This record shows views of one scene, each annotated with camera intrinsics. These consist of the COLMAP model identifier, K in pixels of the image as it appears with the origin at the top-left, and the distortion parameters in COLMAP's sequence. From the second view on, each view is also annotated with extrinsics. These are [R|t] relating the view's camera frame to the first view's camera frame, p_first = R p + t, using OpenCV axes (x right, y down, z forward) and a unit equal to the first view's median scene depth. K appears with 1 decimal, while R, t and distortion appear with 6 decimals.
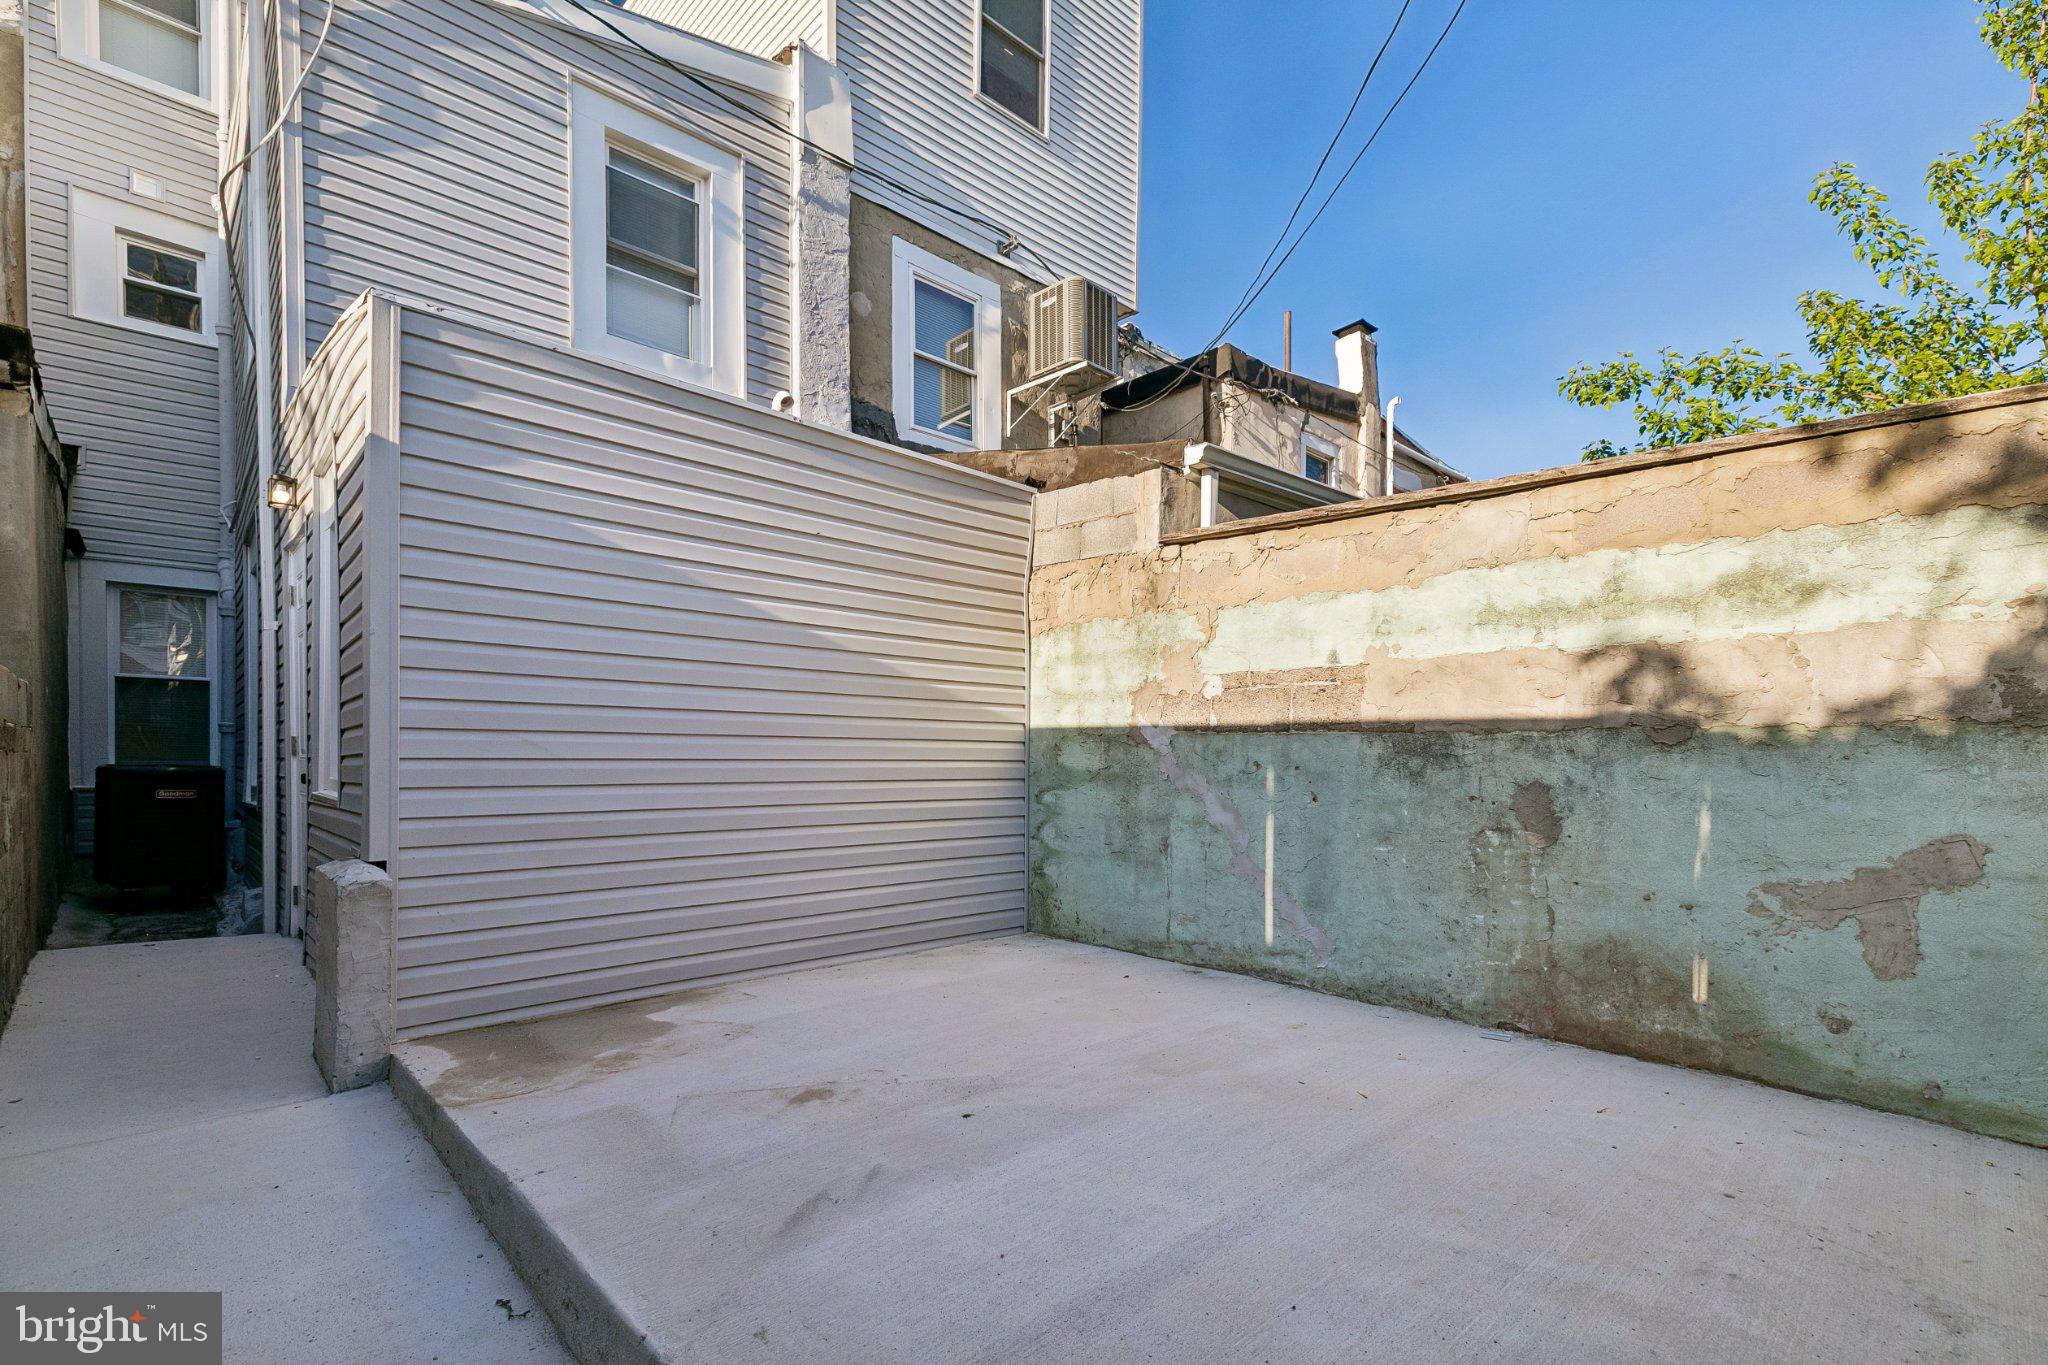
lens RADIAL K [[950.9, 0, 1023.7], [0, 950.9, 769.5], [0, 0, 1]] dist [0.002863, 0.000093]
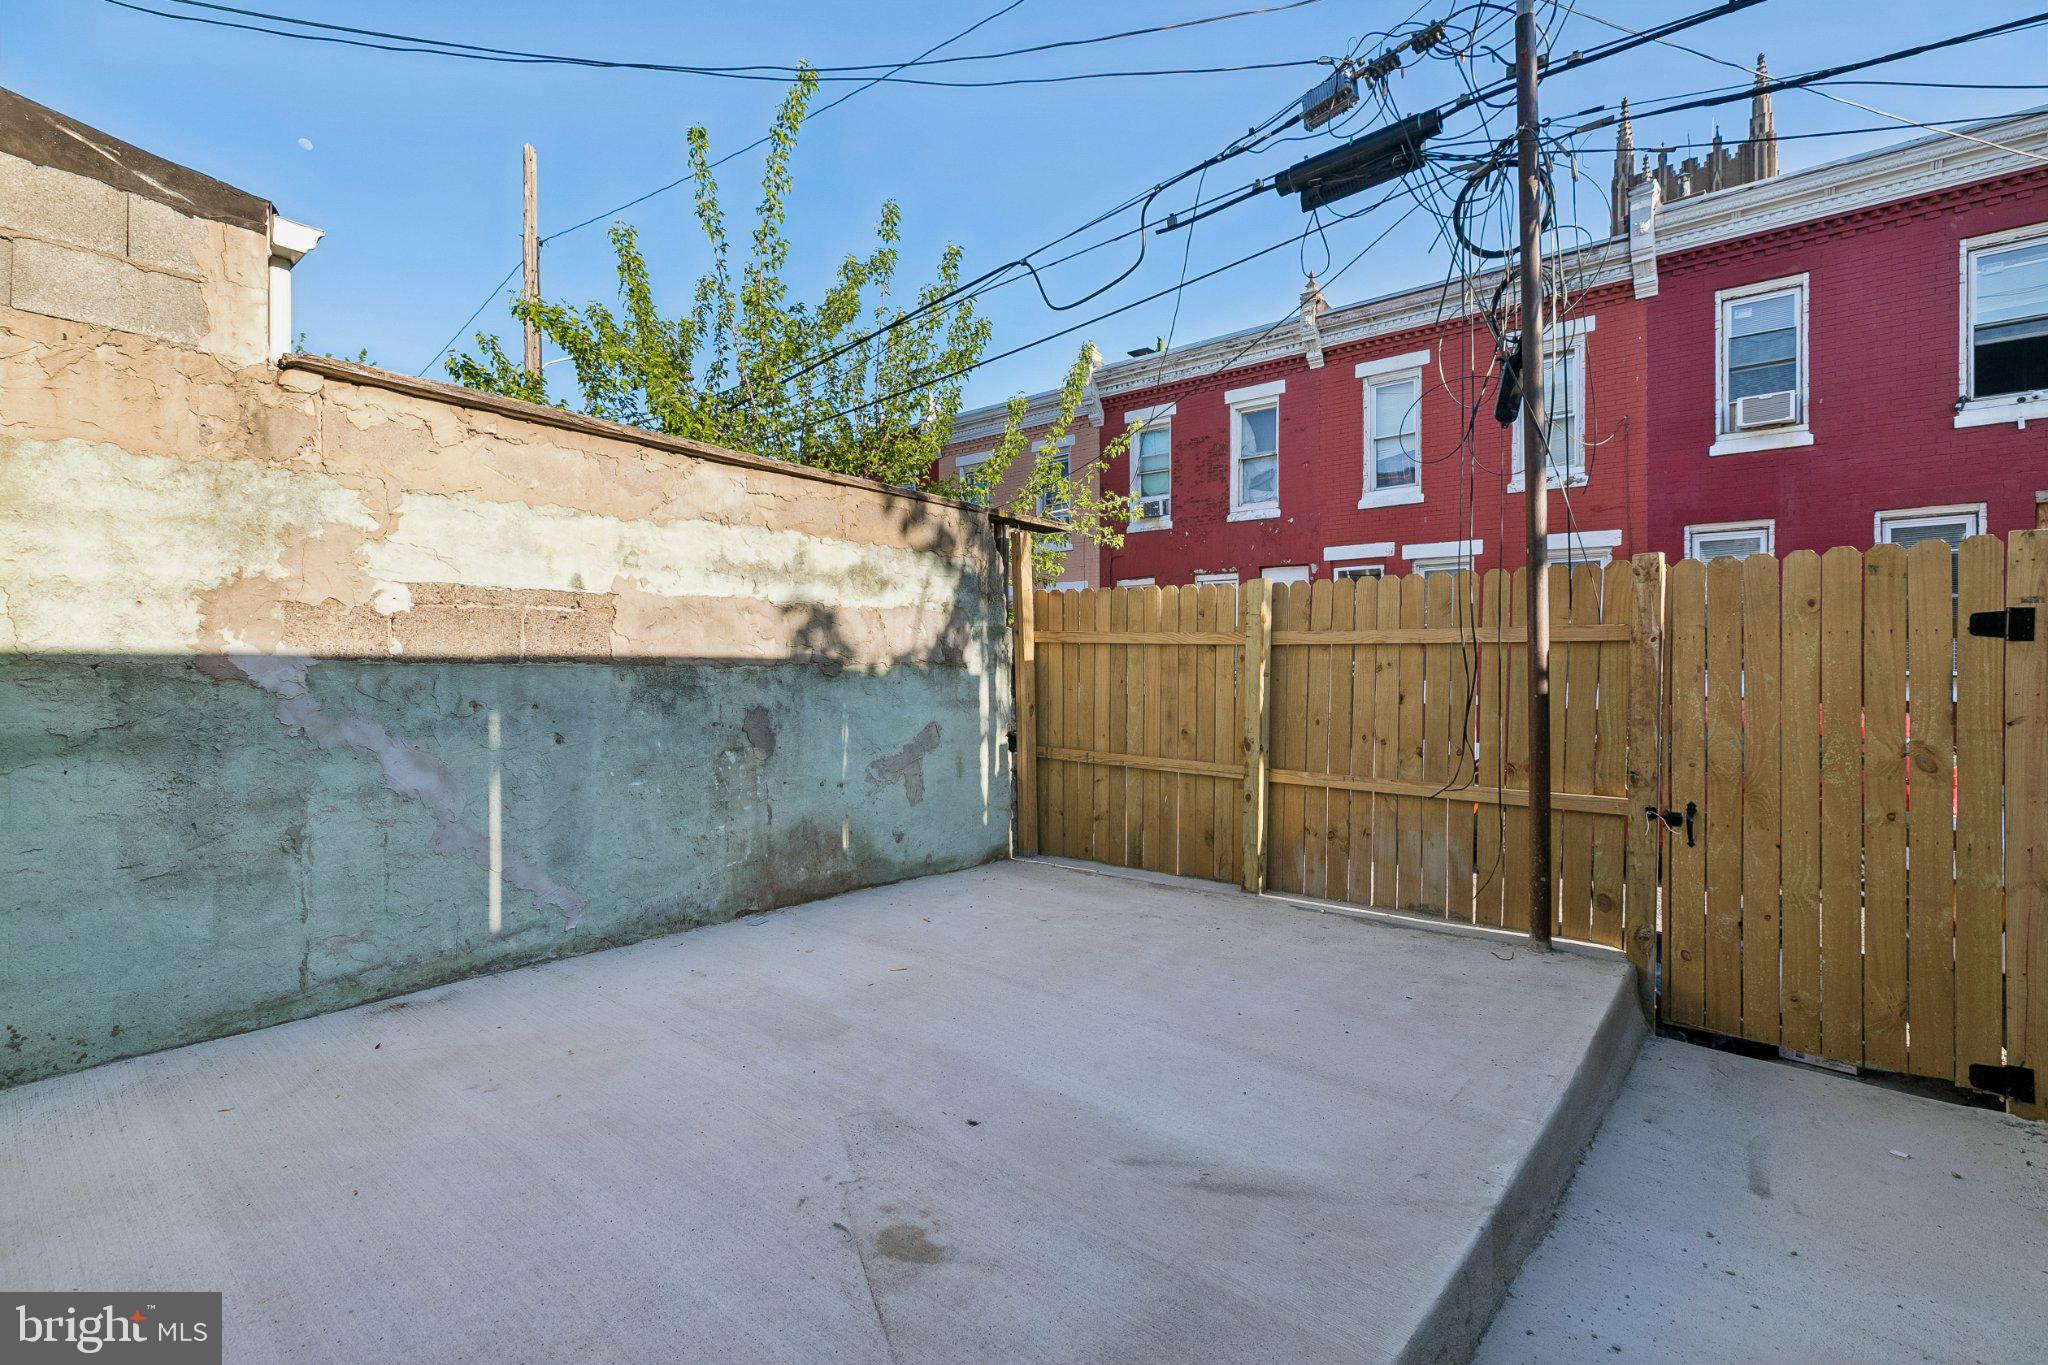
lens RADIAL K [[929.9, 0, 1010.3], [0, 929.9, 658.9], [0, 0, 1]] dist [0.006289, -0.000310]
pose [[-0.090832, -0.006816, 0.995843, -0.639654], [0.010223, 0.999918, 0.007776, -0.050939], [-0.995814, 0.010887, -0.090755, 0.721926]]
